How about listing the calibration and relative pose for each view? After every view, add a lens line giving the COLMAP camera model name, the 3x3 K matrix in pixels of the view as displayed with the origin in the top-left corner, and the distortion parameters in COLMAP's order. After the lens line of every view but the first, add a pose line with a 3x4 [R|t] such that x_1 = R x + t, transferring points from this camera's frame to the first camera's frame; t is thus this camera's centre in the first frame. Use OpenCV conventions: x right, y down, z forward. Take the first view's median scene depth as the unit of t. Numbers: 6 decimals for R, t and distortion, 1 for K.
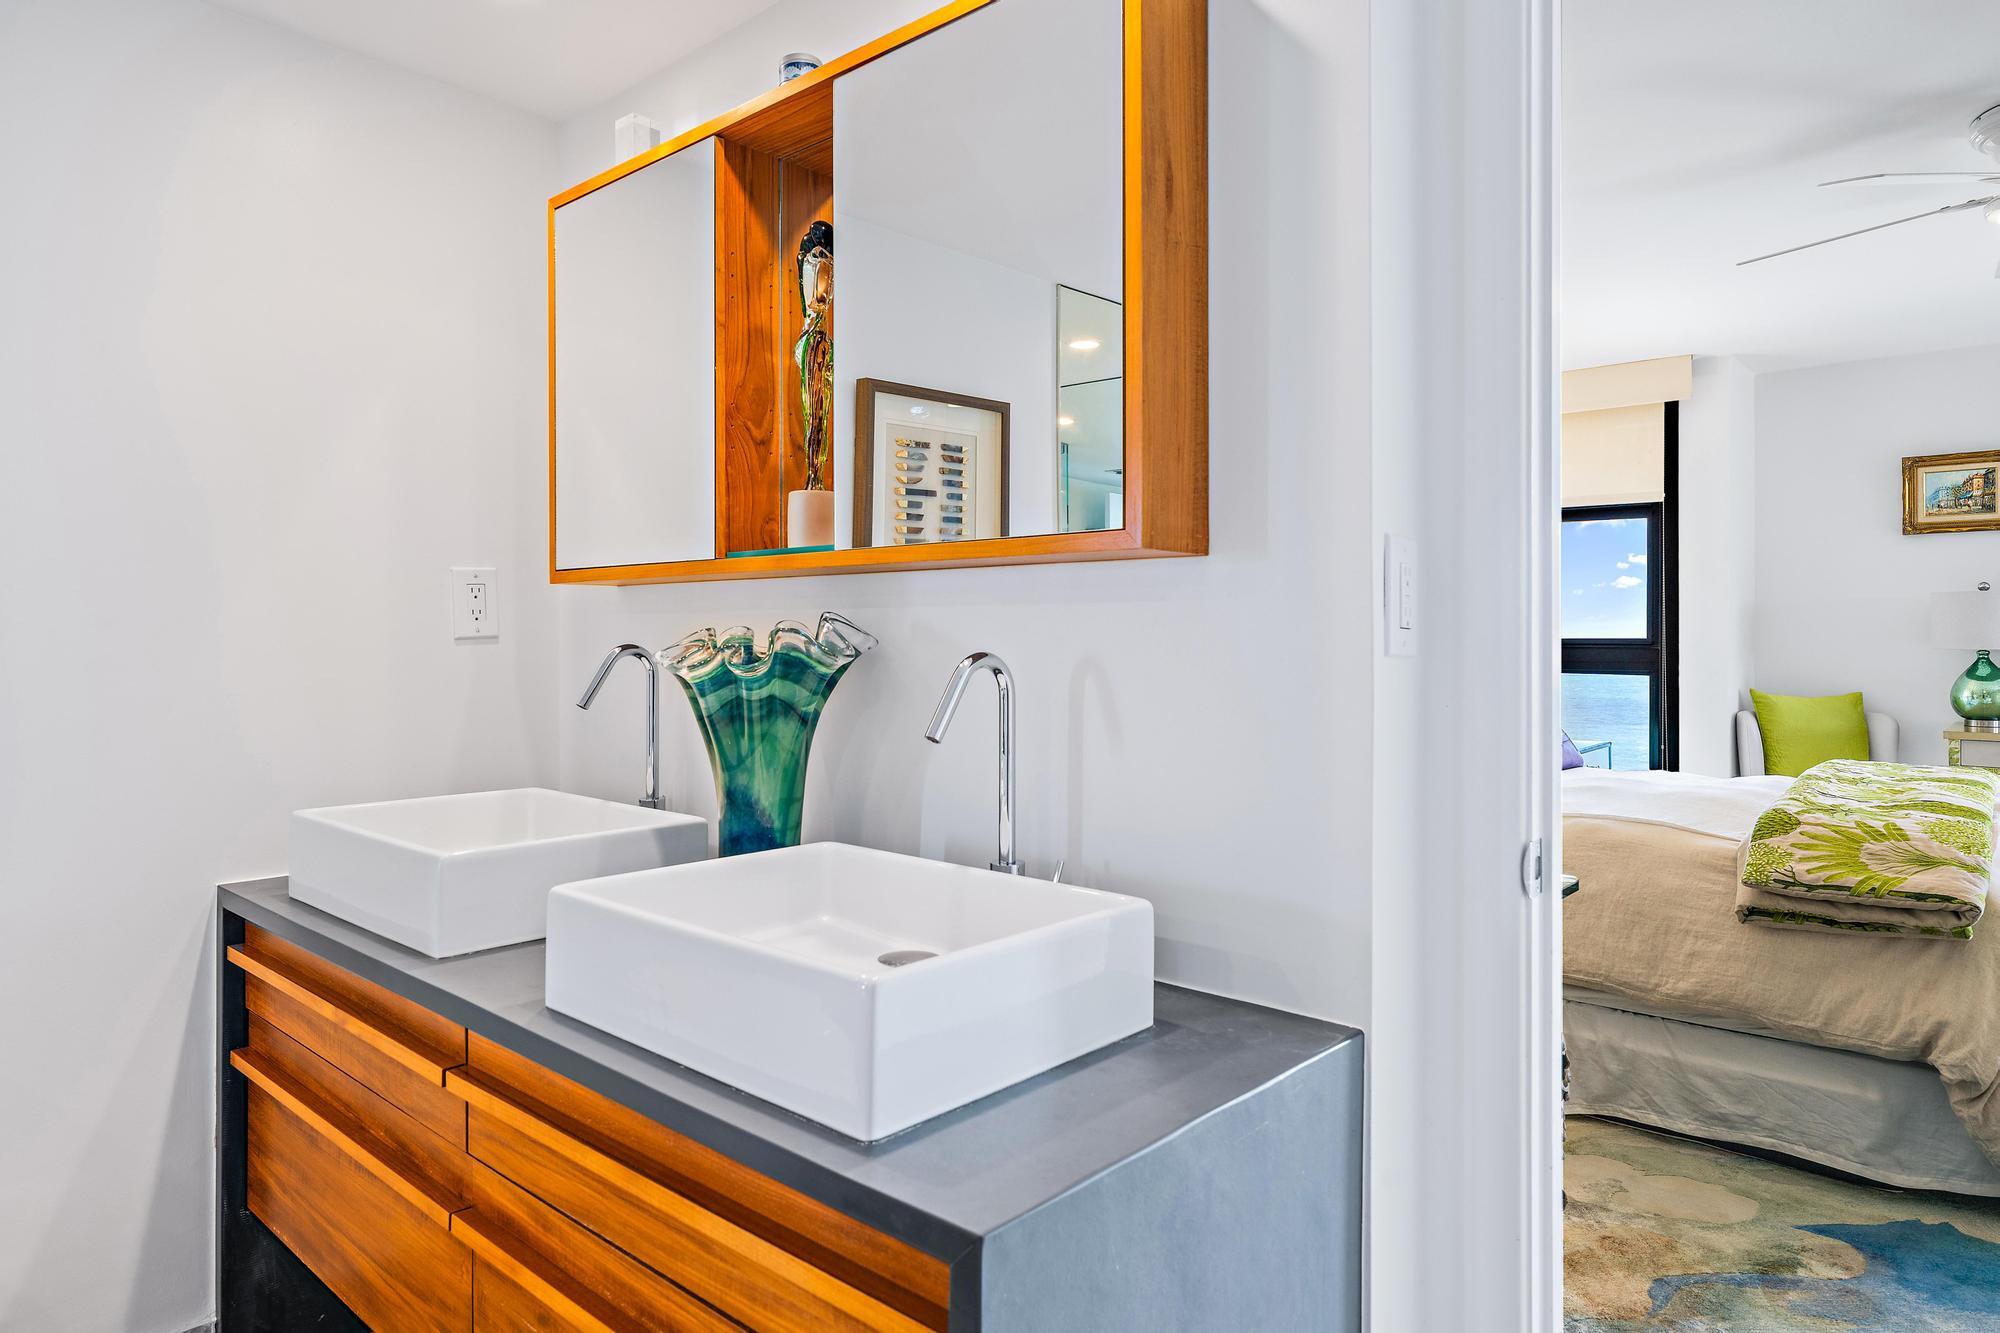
lens RADIAL K [[1189.8, 0, 1018.5], [0, 1189.8, 636.8], [0, 0, 1]] dist [-0.005818, -0.000244]
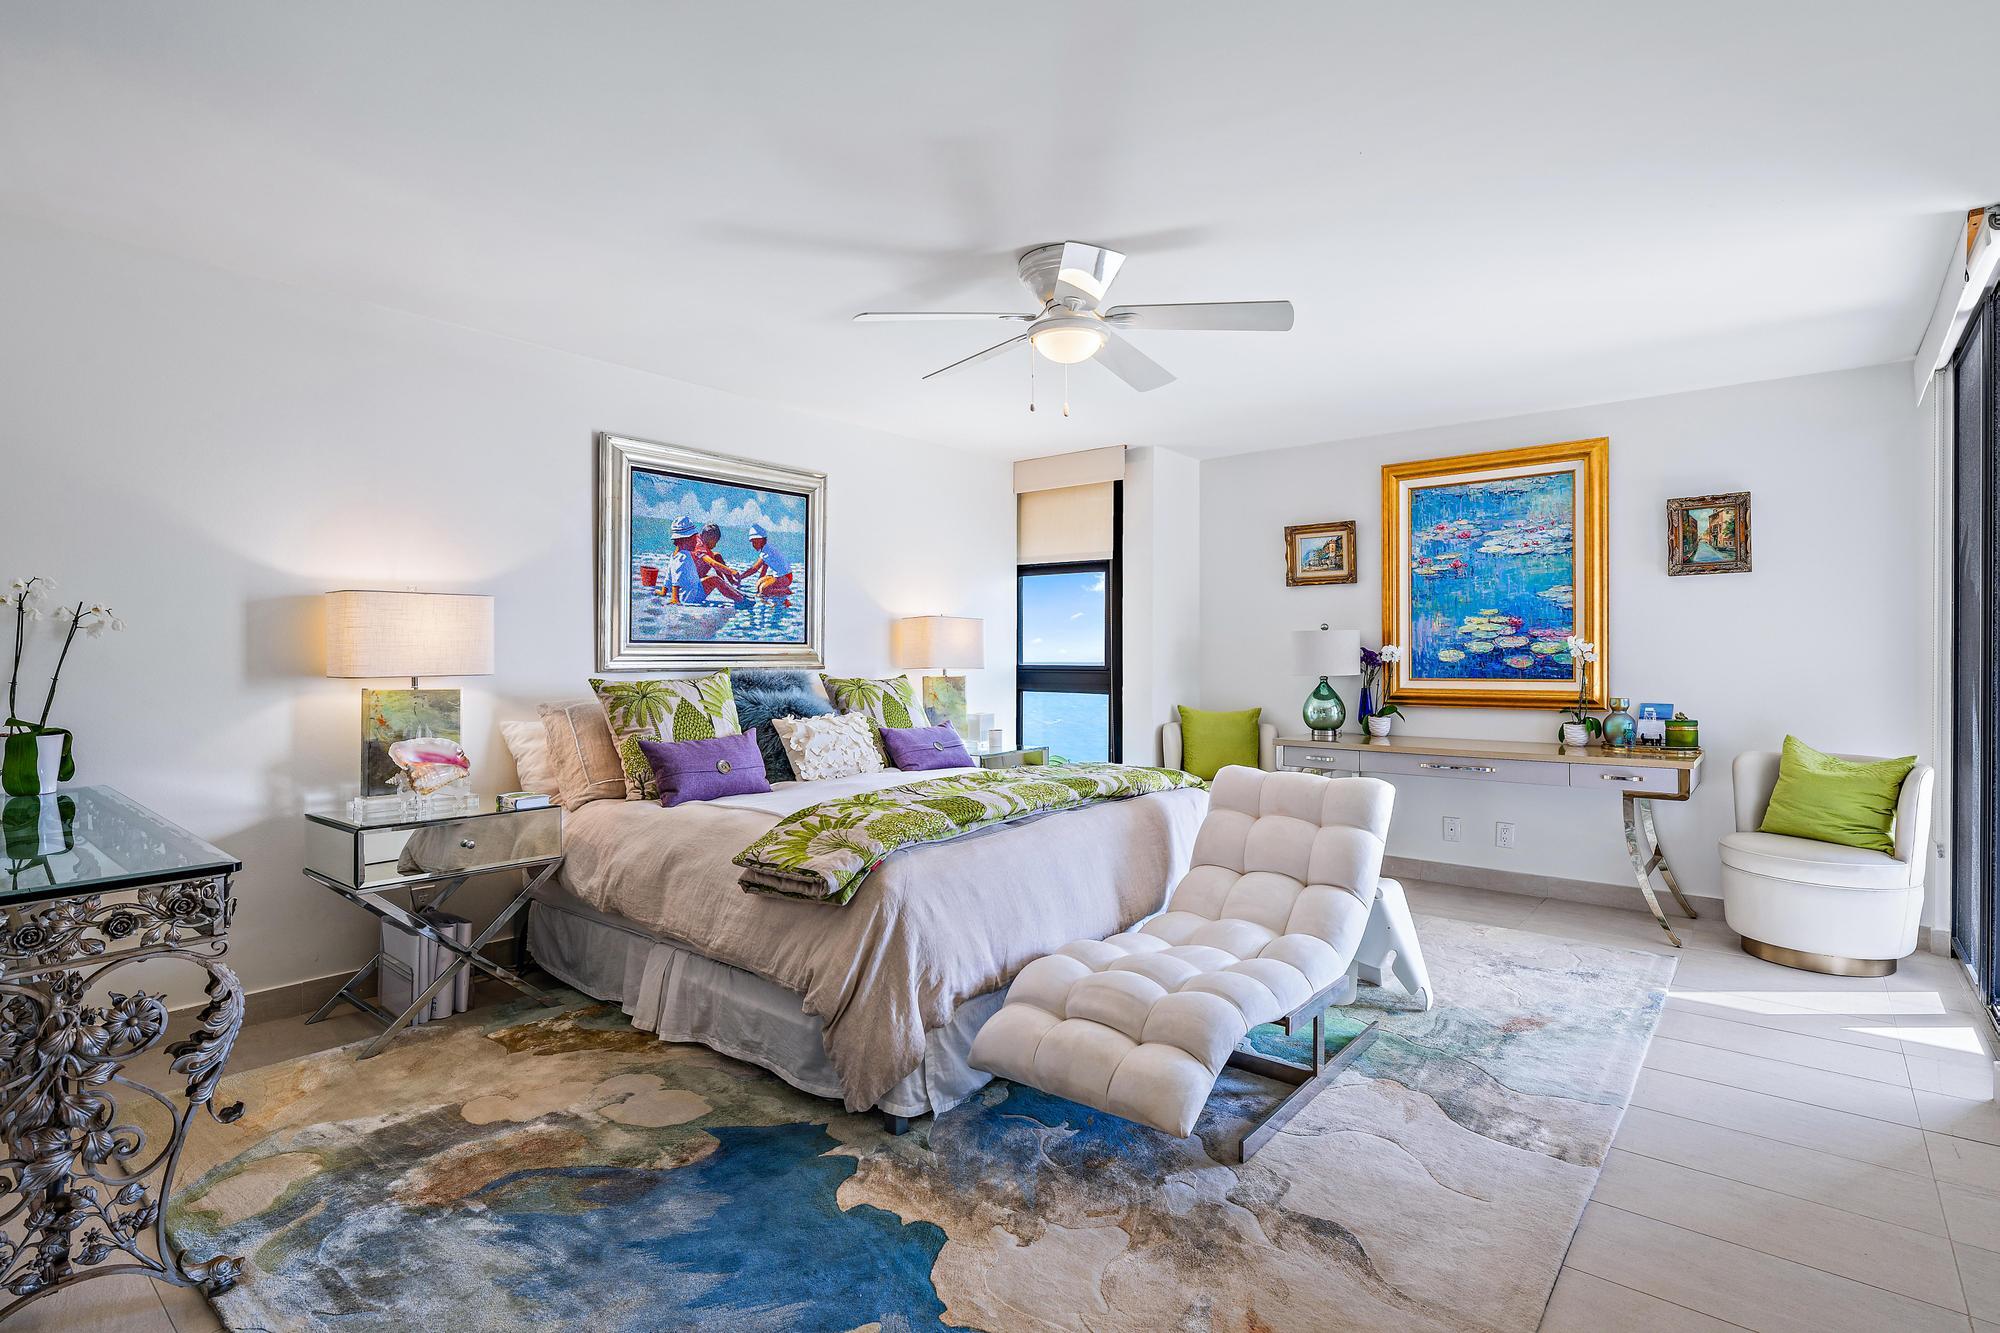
lens RADIAL K [[955.1, 0, 1009.0], [0, 955.1, 653.3], [0, 0, 1]] dist [0.002563, -0.000730]
pose [[0.999043, 0.003446, 0.043592, 0.404624], [-0.003364, 0.999992, -0.001942, -0.010039], [-0.043598, 0.001794, 0.999048, -0.028052]]
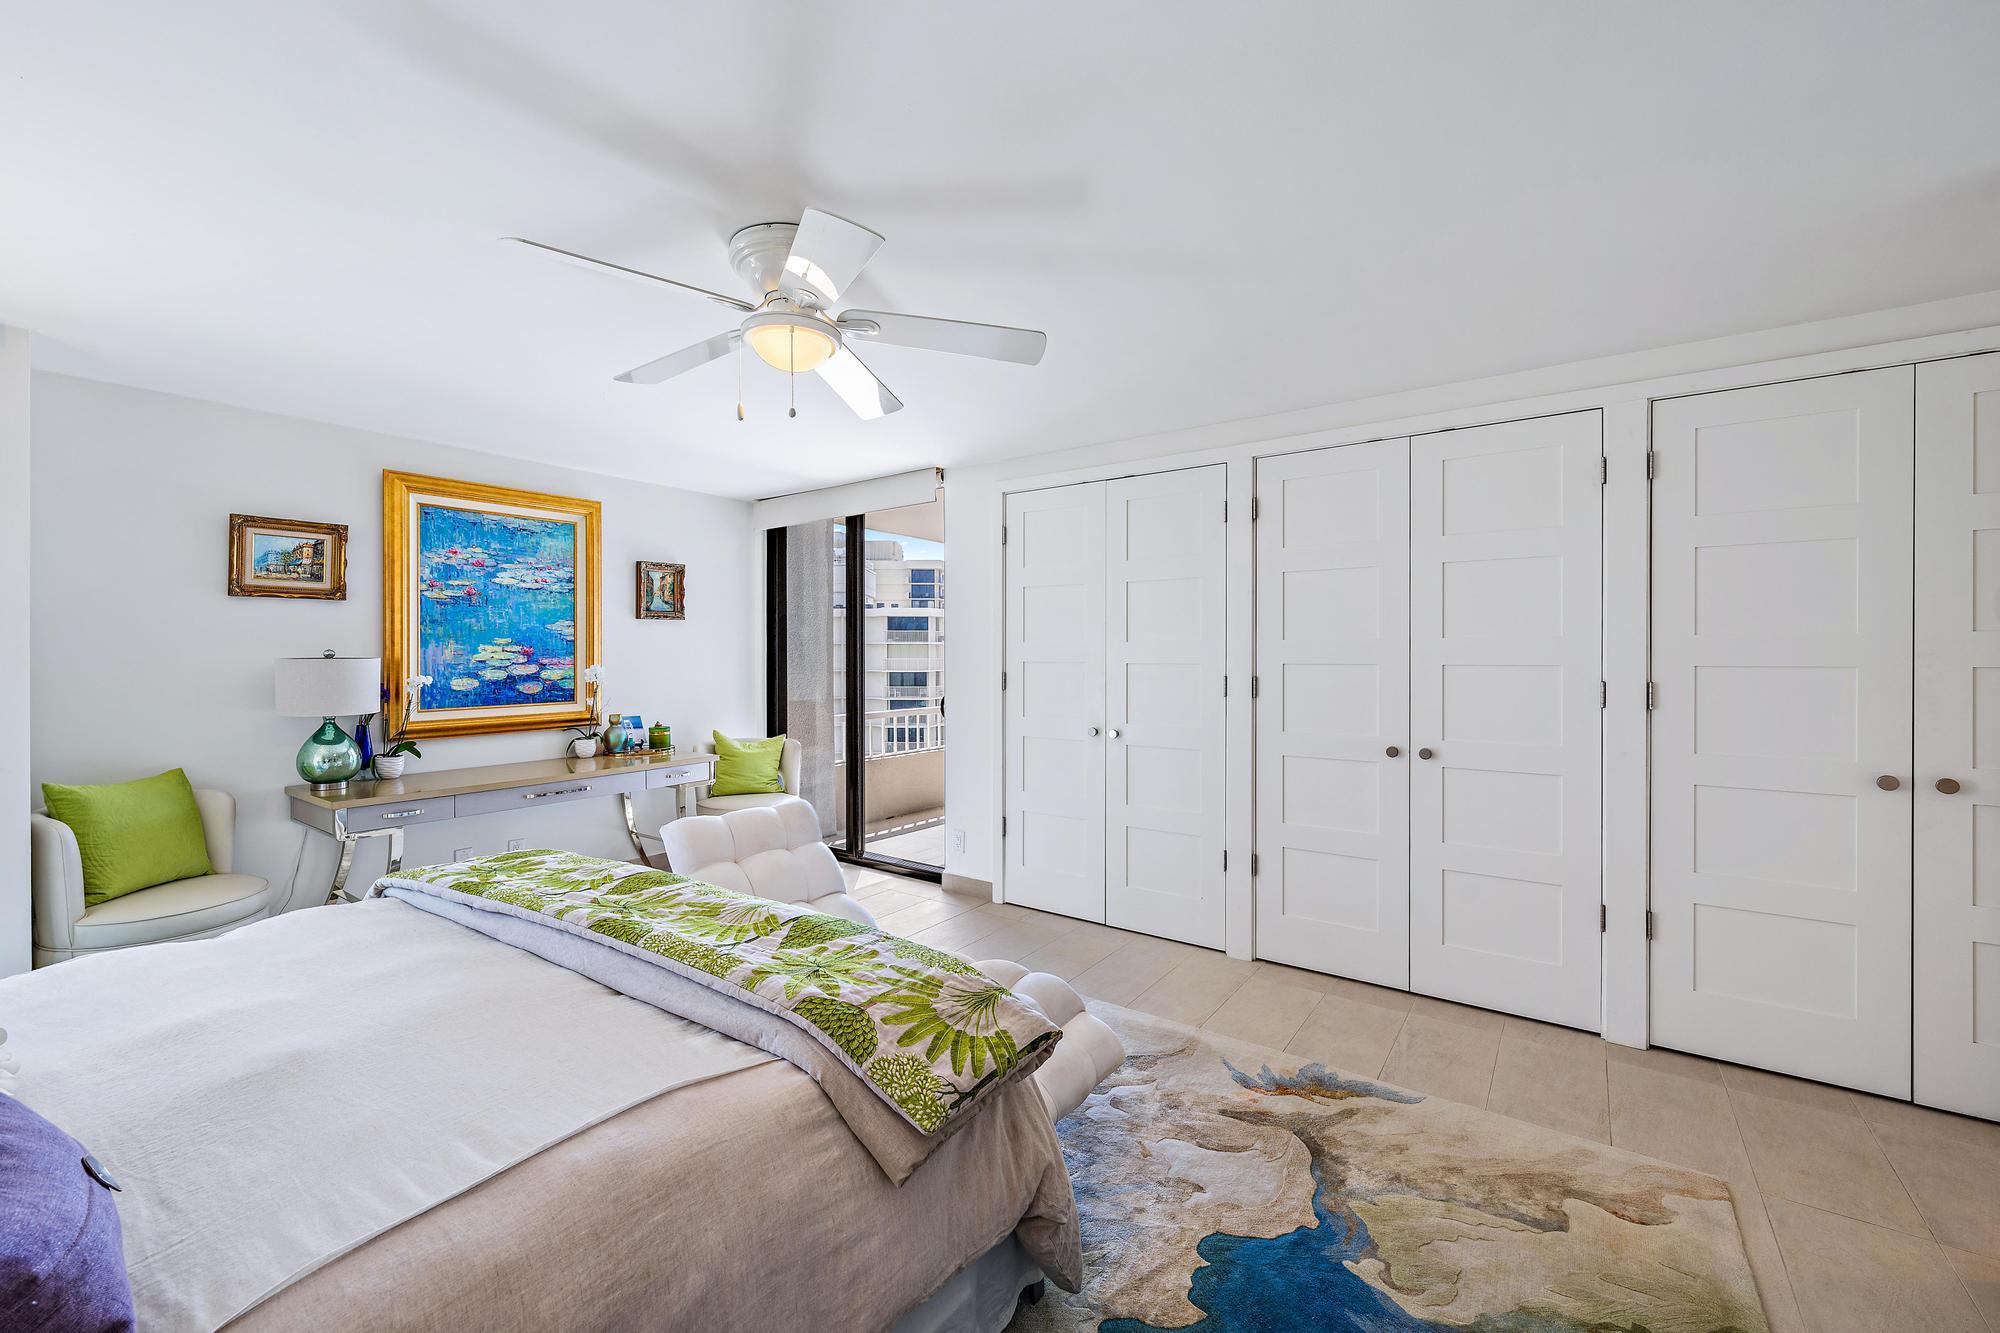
lens RADIAL K [[816.7, 0, 995.2], [0, 816.7, 653.1], [0, 0, 1]] dist [0.000430, -0.000050]
pose [[-0.103608, 0.003512, 0.994612, 0.039370], [0.000689, 0.999994, -0.003459, -0.038235], [-0.994618, 0.000327, -0.103610, 0.470195]]
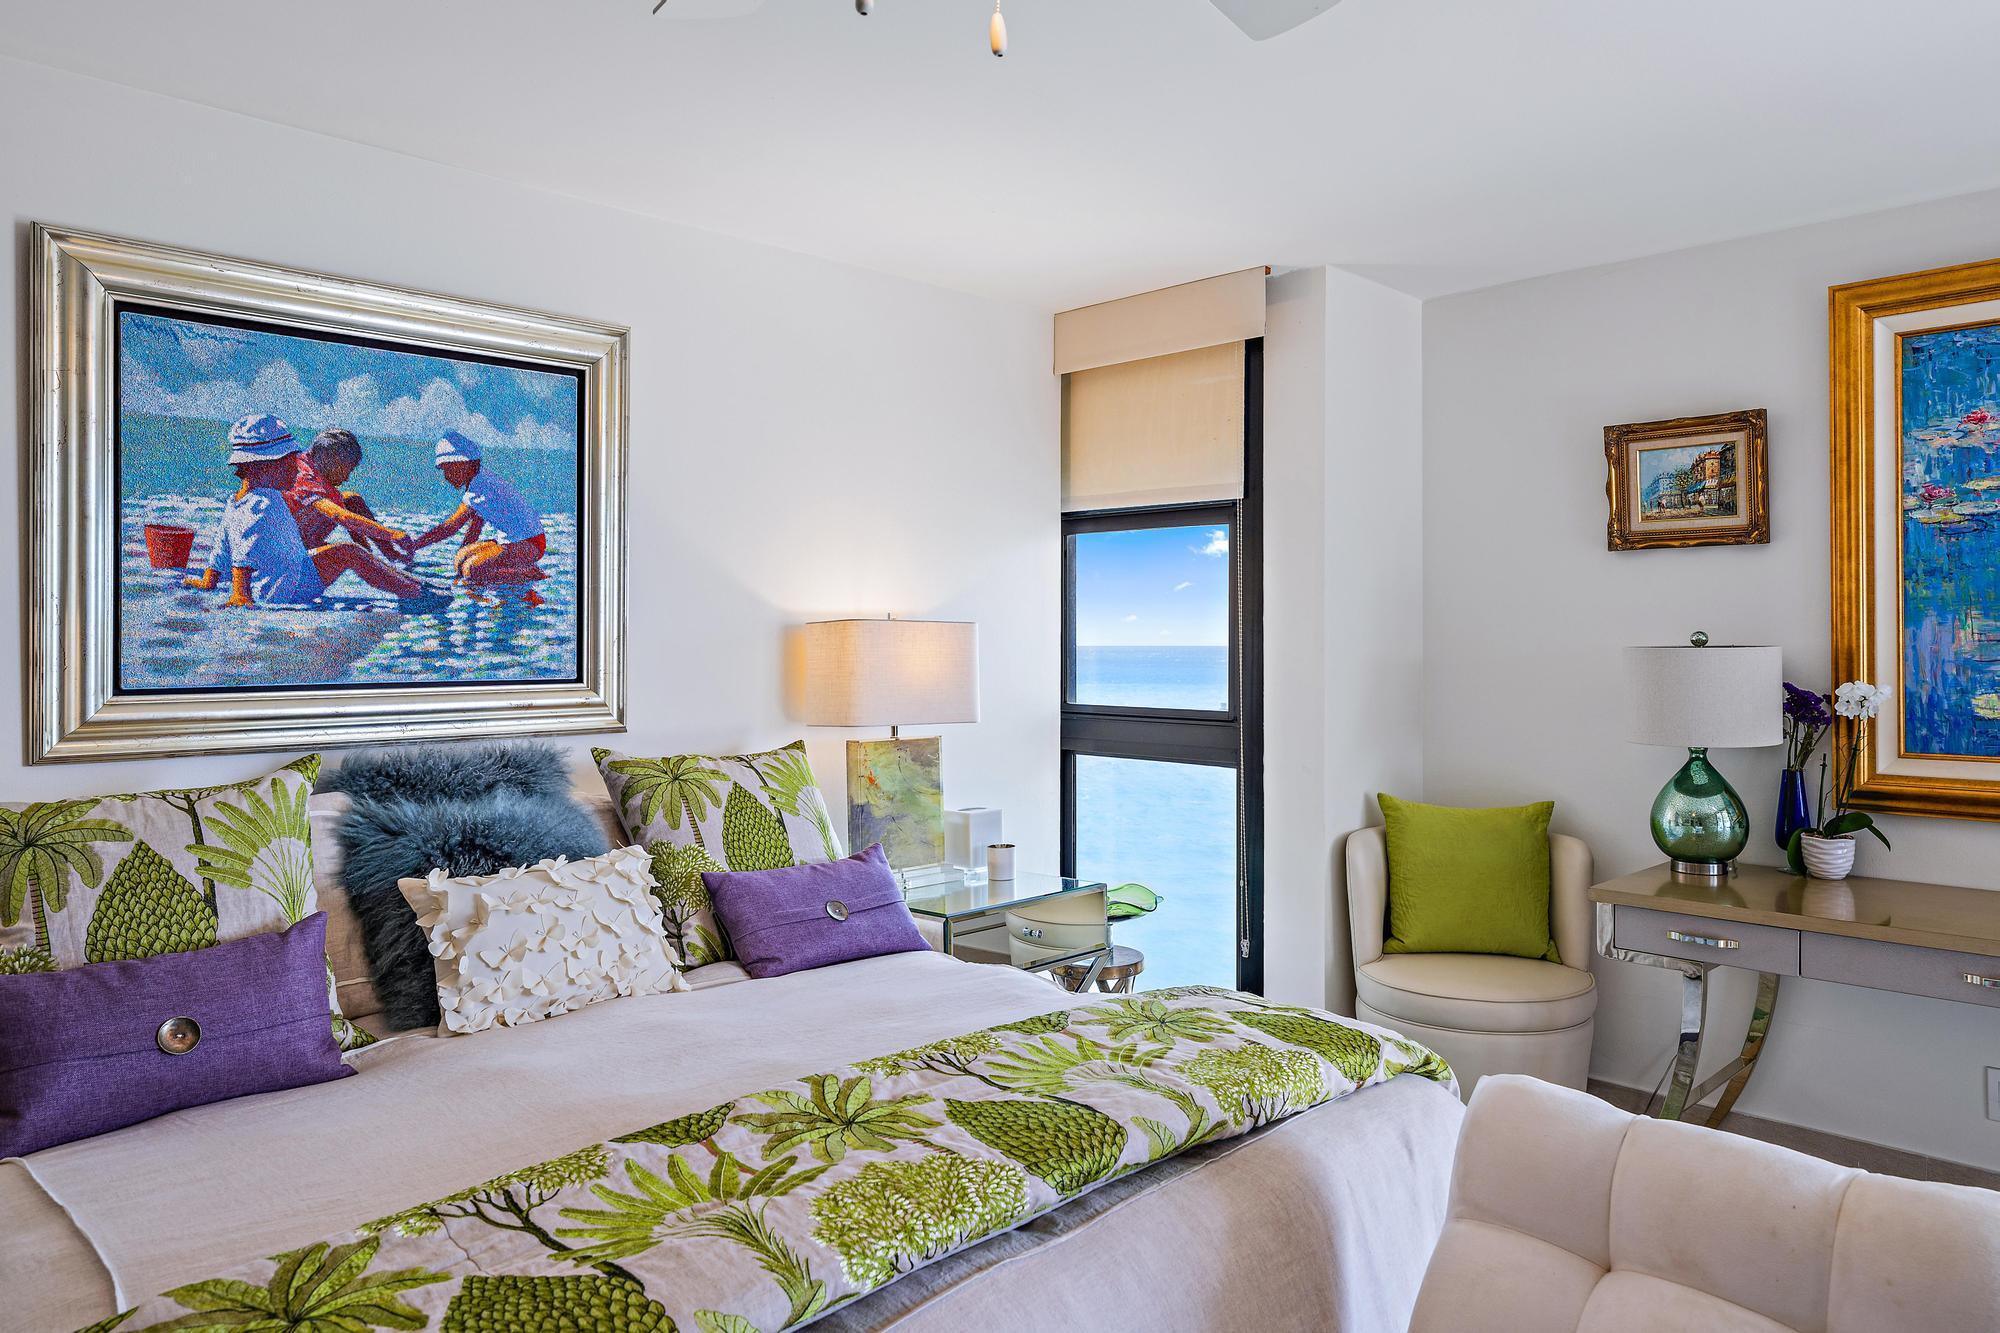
lens RADIAL K [[1341.5, 0, 1003.3], [0, 1341.5, 633.7], [0, 0, 1]] dist [0.000381, -0.001017]
pose [[0.998139, 0.001694, -0.060963, 0.479951], [-0.002010, 0.999985, -0.005111, -0.038952], [0.060954, 0.005224, 0.998127, 0.284174]]
